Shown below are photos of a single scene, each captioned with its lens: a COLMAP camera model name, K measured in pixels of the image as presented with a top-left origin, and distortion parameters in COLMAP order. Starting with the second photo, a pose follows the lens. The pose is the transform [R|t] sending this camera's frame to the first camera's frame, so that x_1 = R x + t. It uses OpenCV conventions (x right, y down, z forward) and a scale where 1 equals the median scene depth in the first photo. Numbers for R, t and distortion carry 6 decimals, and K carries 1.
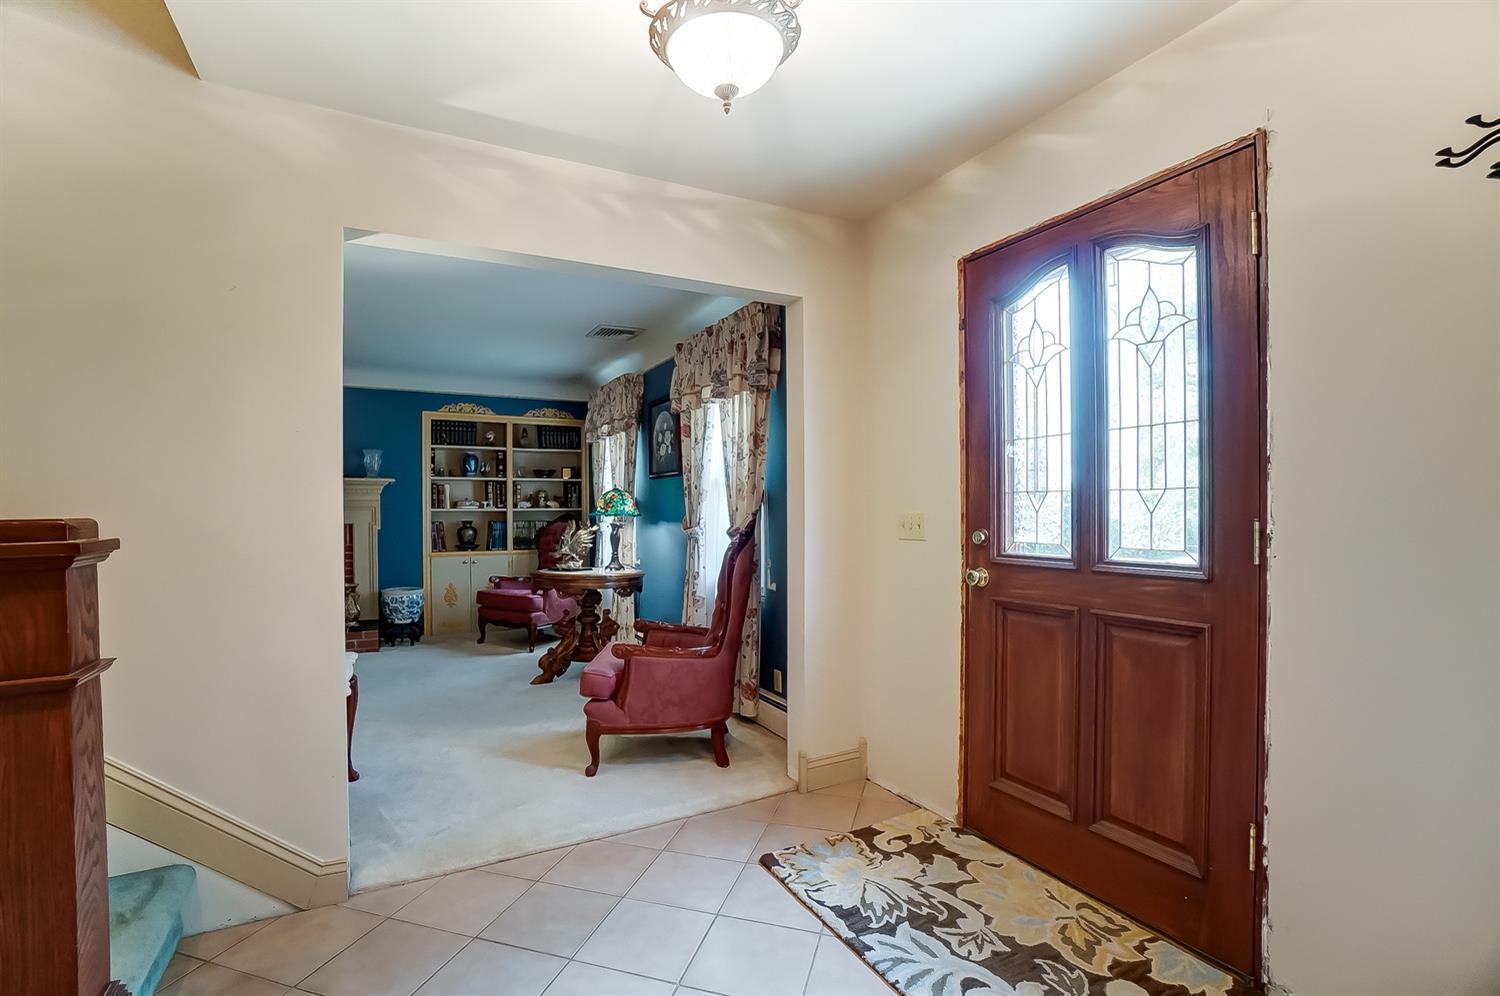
lens RADIAL K [[672.1, 0, 733.3], [0, 672.1, 503.7], [0, 0, 1]] dist [-0.072519, 0.025128]
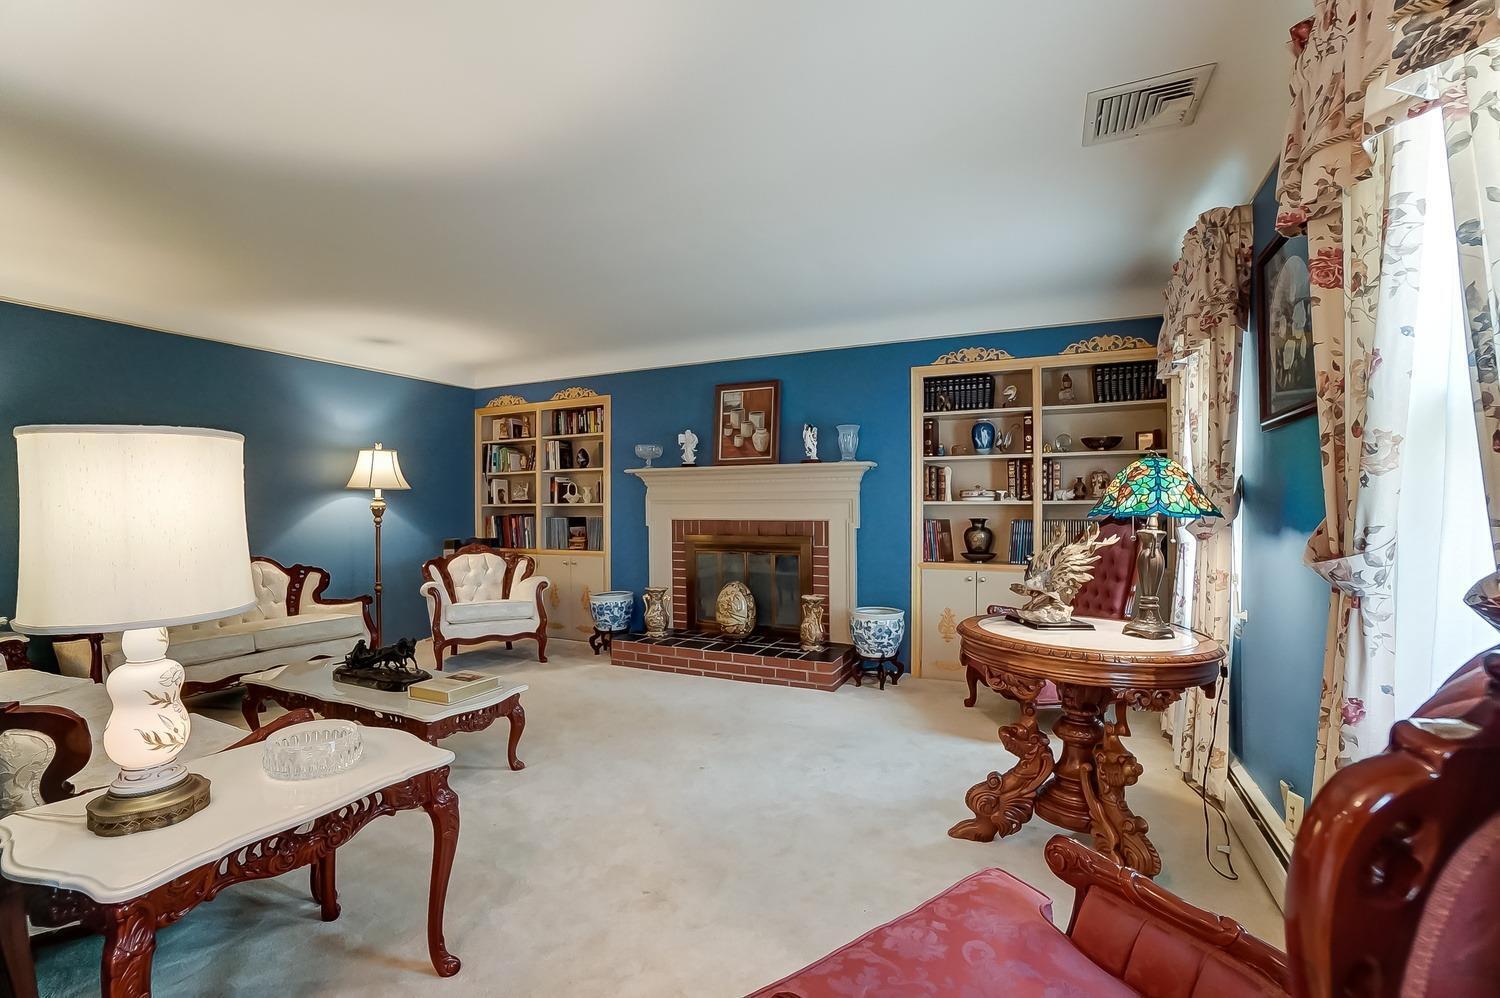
lens RADIAL K [[672.1, 0, 733.3], [0, 672.1, 504.7], [0, 0, 1]] dist [-0.072519, 0.025128]
pose [[0.583468, 0.001560, -0.812135, 0.012622], [0.007568, 0.999944, 0.007358, 0.004340], [0.812101, -0.010440, 0.583423, 0.399295]]
